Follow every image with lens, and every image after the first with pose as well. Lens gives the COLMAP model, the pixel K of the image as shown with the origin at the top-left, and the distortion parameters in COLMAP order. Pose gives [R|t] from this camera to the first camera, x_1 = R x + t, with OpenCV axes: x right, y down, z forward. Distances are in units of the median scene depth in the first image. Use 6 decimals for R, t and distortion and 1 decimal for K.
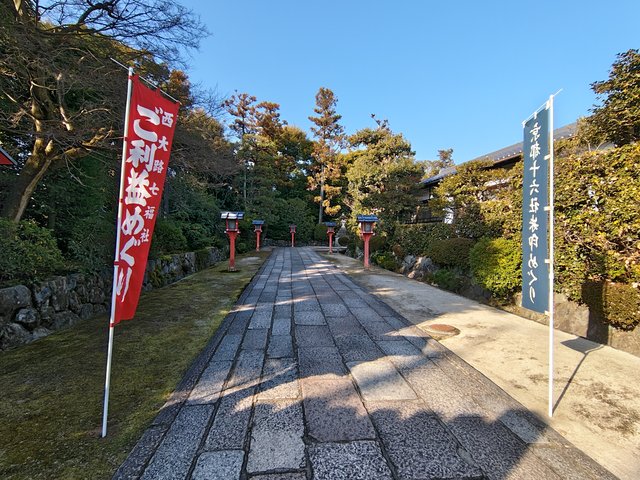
lens RADIAL K [[283.8, 0, 319.5], [0, 283.8, 239.3], [0, 0, 1]] dist [-0.018468, -0.000114]
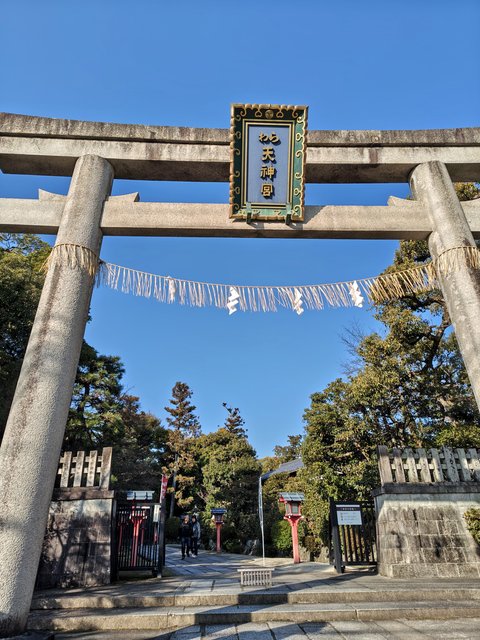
lens RADIAL K [[429.8, 0, 241.6], [0, 429.8, 317.7], [0, 0, 1]] dist [0.029672, 0.001228]
pose [[0.978693, 0.064242, 0.195020, -0.095593], [0.035632, 0.882245, -0.469439, 0.043611], [-0.202213, 0.466386, 0.861158, -0.627437]]
